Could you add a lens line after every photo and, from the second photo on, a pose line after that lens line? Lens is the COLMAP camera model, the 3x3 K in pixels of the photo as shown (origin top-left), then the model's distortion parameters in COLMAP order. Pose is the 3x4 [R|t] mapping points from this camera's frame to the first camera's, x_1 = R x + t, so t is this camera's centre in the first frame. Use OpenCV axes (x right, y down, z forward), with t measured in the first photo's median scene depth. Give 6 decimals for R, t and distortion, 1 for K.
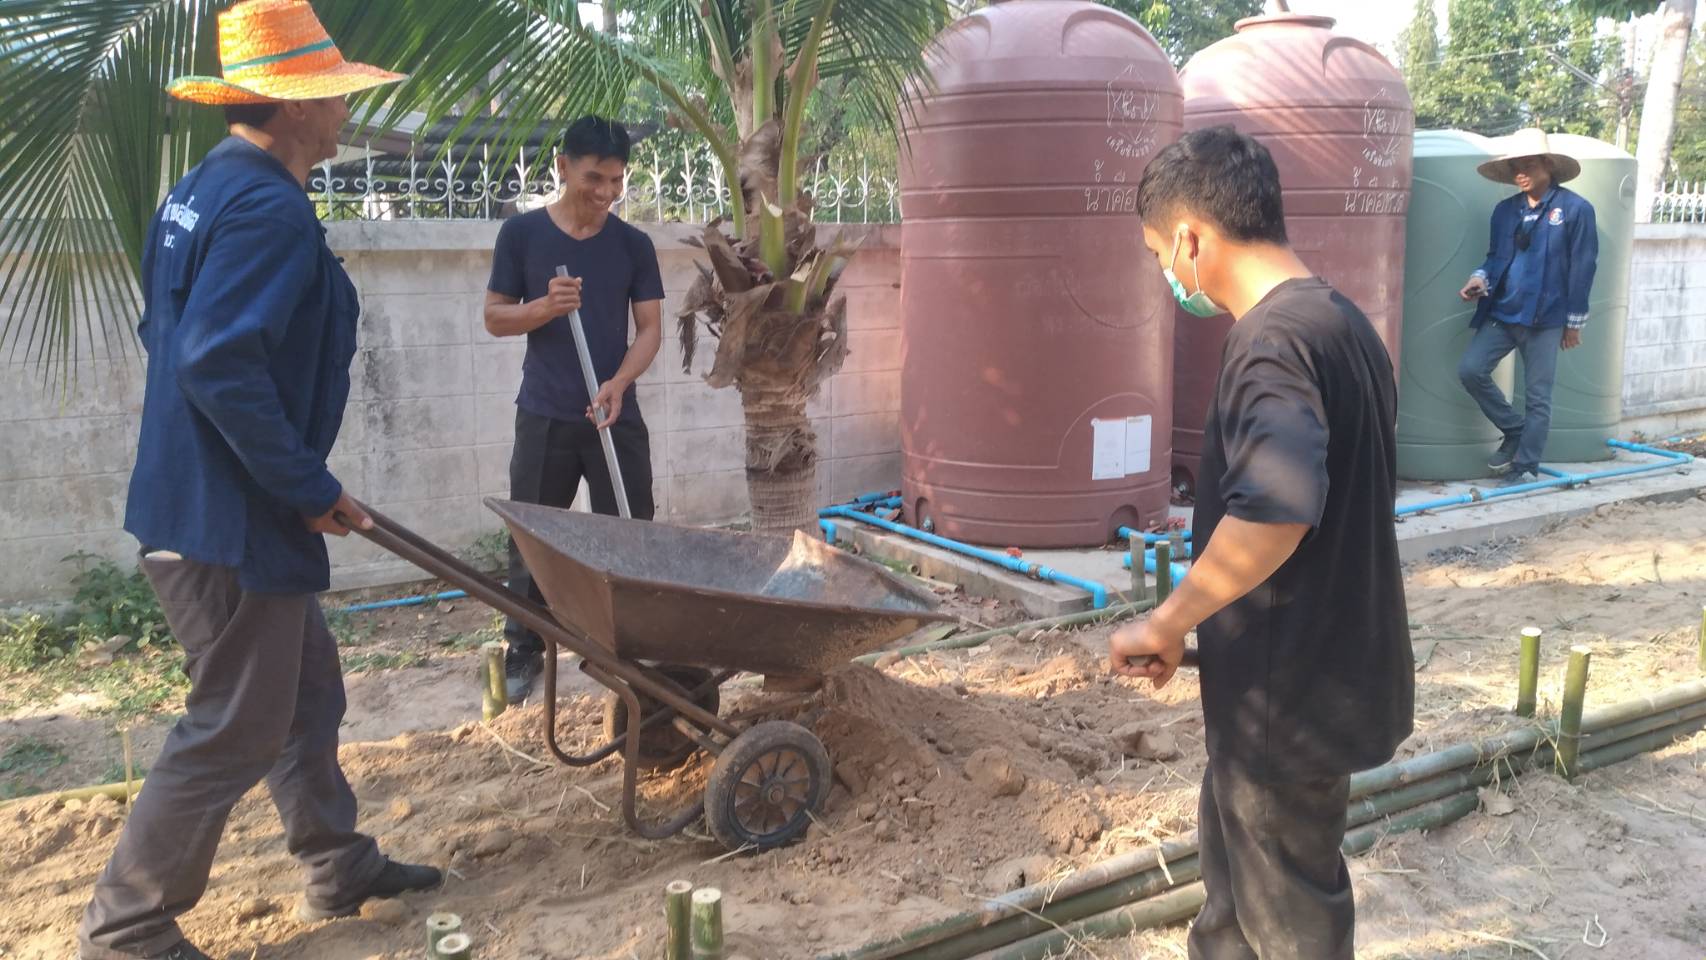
lens RADIAL K [[1488.2, 0, 863.2], [0, 1488.2, 497.2], [0, 0, 1]] dist [0.035124, -0.150877]
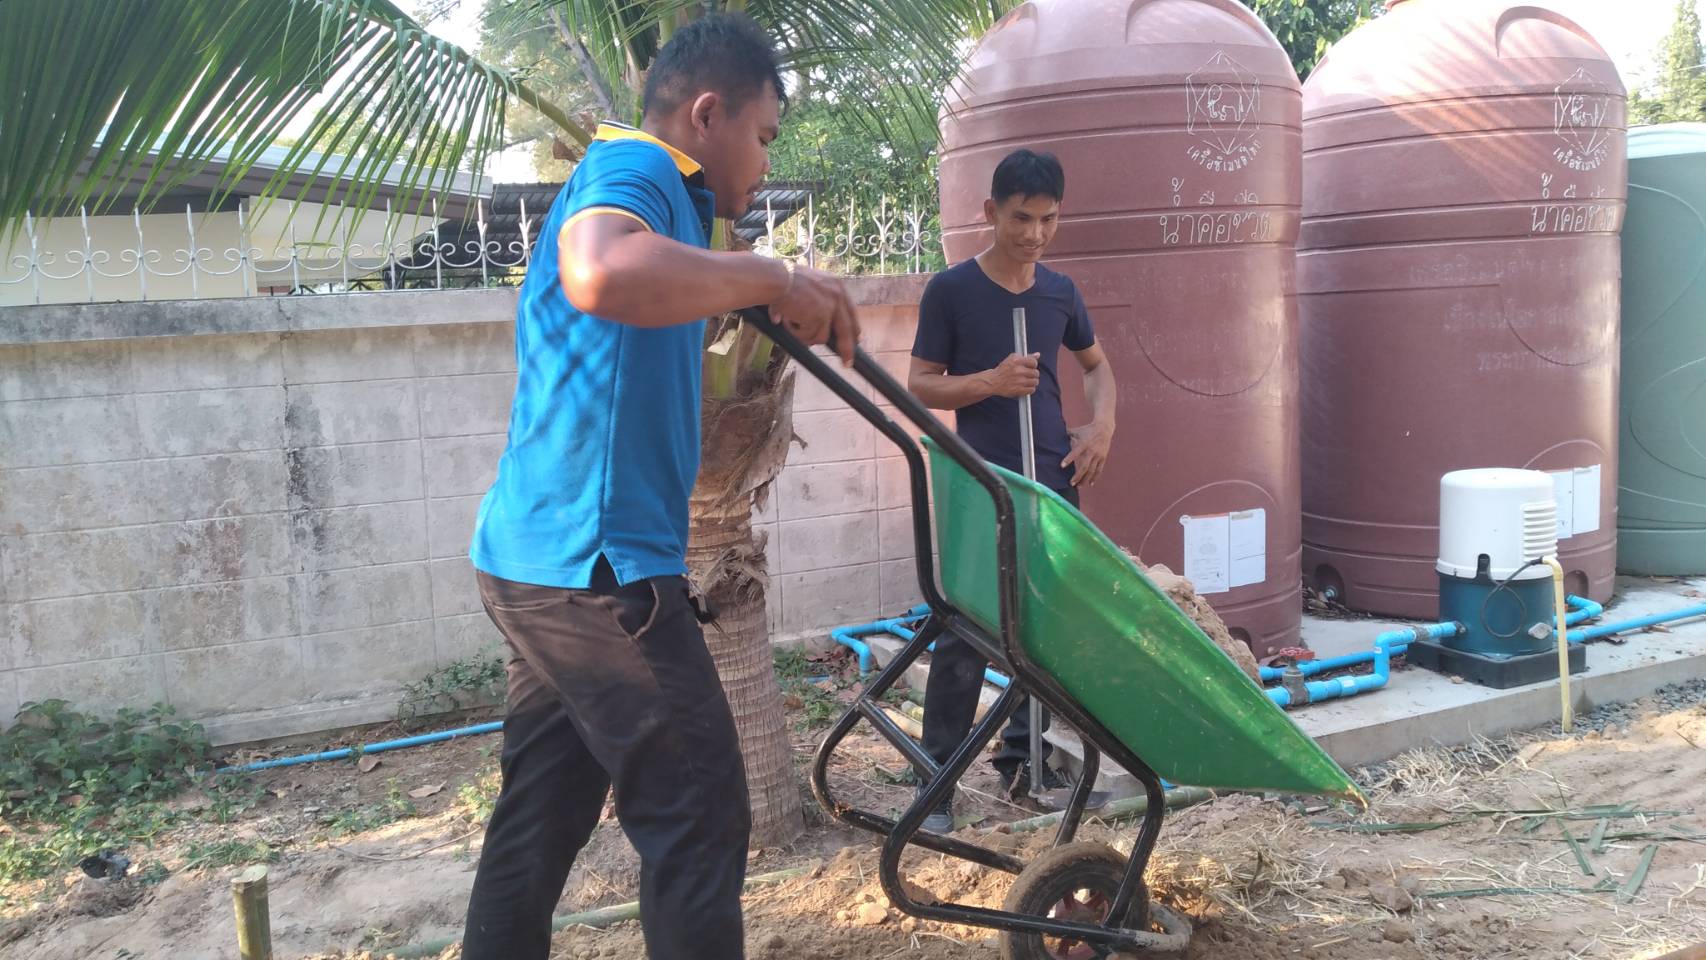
lens RADIAL K [[1488.2, 0, 863.2], [0, 1488.2, 497.2], [0, 0, 1]] dist [0.035124, -0.150877]
pose [[0.987568, -0.020987, -0.155782, 0.114700], [0.015027, 0.999113, -0.039341, -0.034981], [0.156470, 0.036511, 0.987008, 0.227306]]
